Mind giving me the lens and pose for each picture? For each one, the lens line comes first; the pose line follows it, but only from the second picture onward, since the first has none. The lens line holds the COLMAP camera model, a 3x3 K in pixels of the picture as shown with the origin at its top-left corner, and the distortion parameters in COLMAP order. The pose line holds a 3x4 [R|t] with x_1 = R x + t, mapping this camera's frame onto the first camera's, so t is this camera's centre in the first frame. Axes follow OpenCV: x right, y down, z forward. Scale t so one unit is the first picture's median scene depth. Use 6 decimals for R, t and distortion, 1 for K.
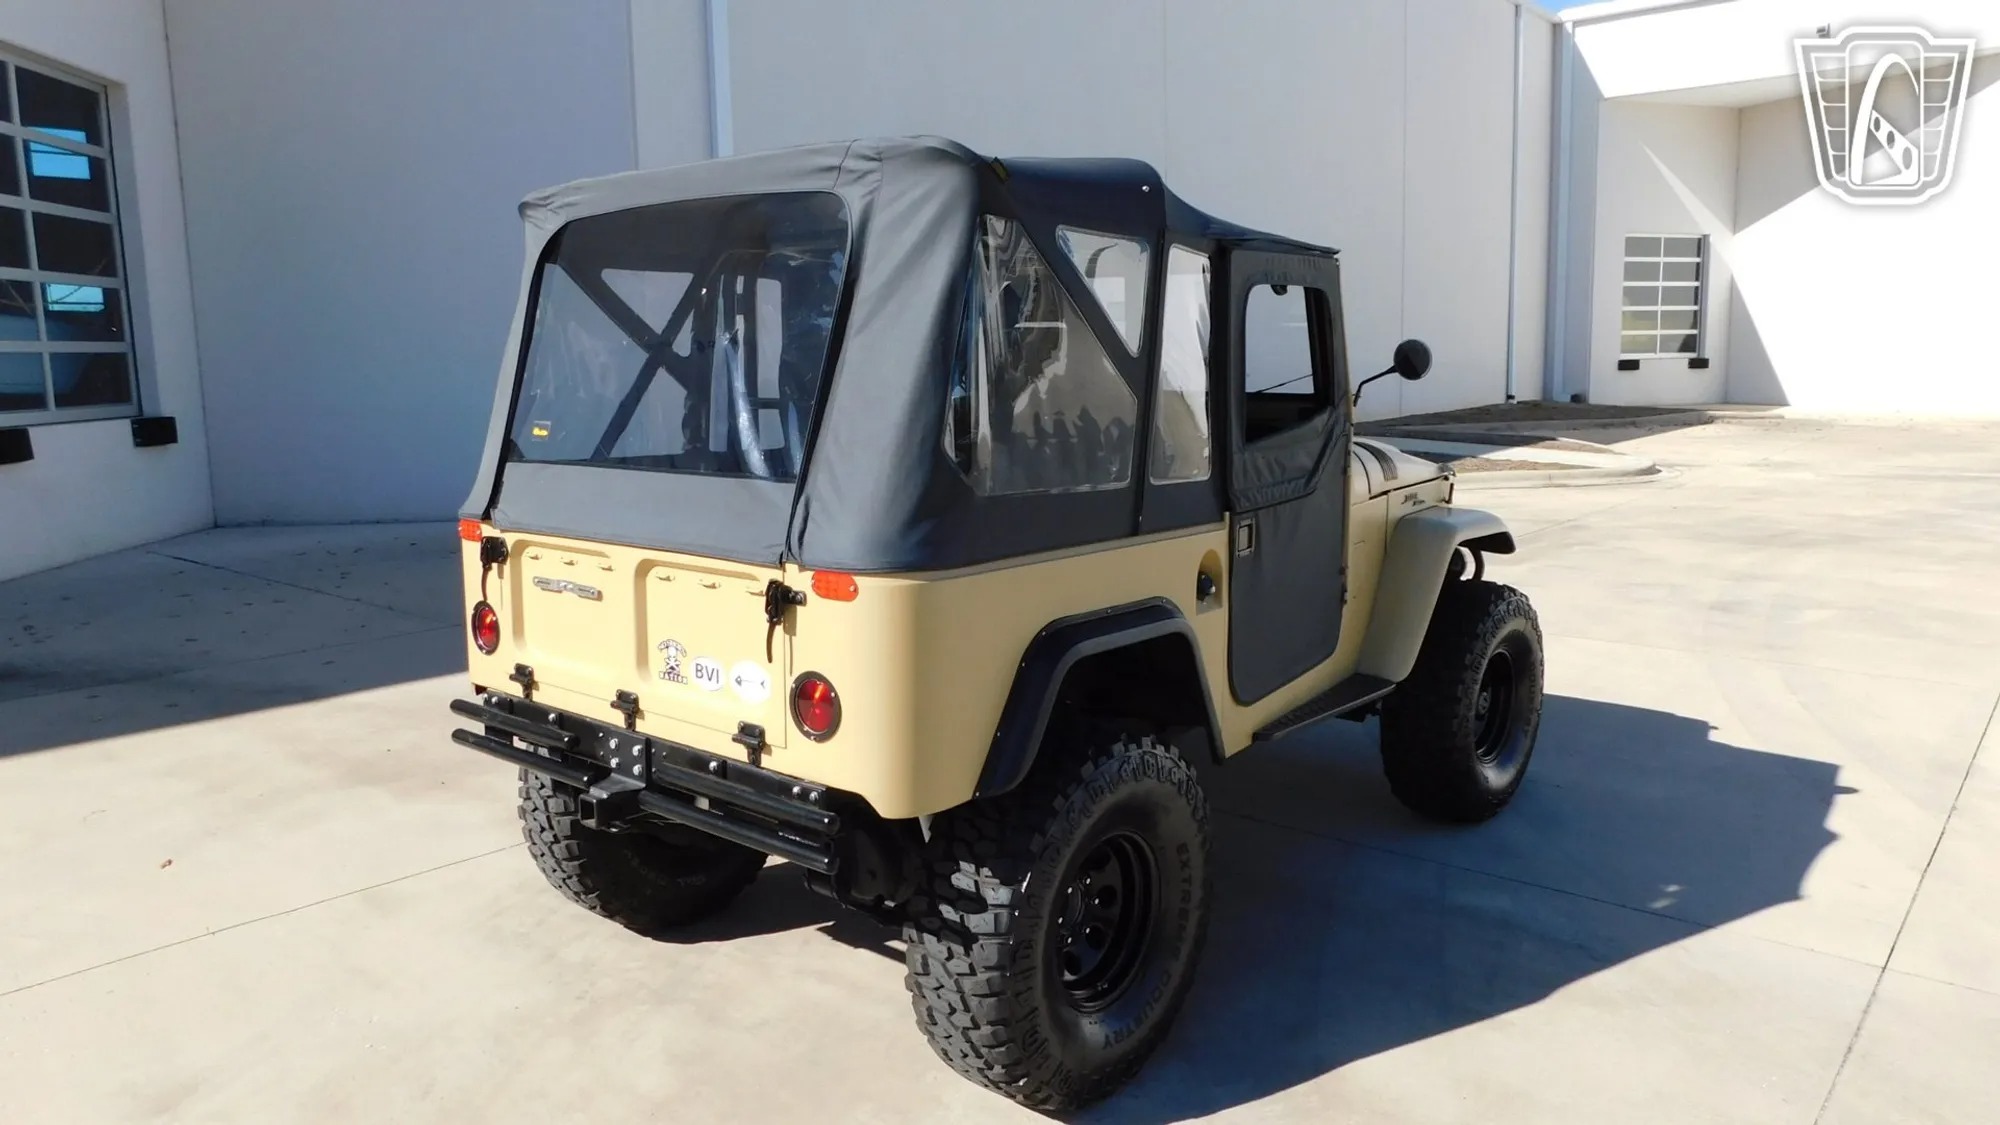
lens RADIAL K [[1370.4, 0, 993.2], [0, 1370.4, 569.6], [0, 0, 1]] dist [-0.072626, 0.052097]
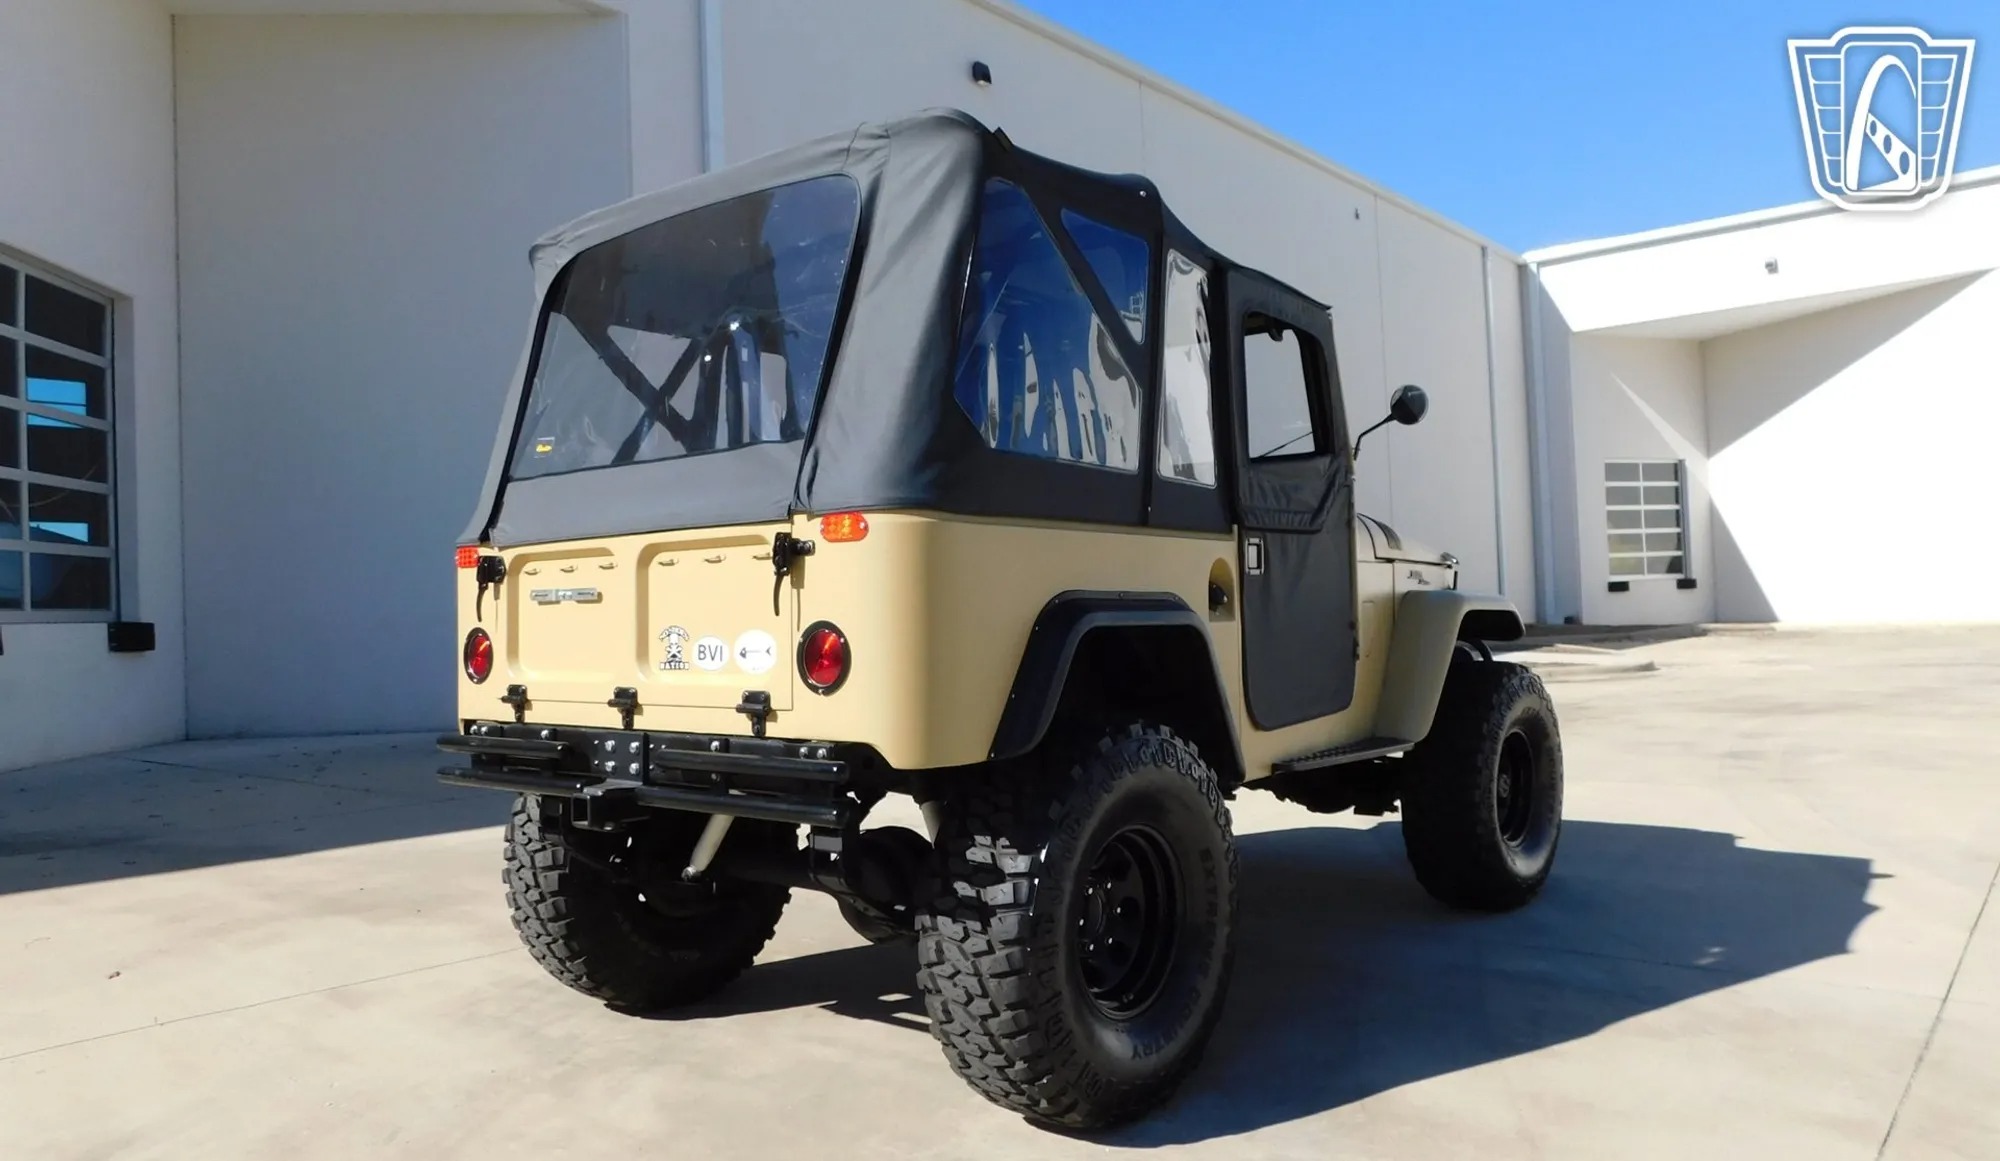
lens RADIAL K [[1387.3, 0, 1028.2], [0, 1387.3, 593.2], [0, 0, 1]] dist [-0.064447, 0.040602]
pose [[0.999399, -0.017338, 0.030001, -0.010937], [0.022255, 0.984809, -0.172210, 0.176884], [-0.026559, 0.172775, 0.984603, 0.018256]]
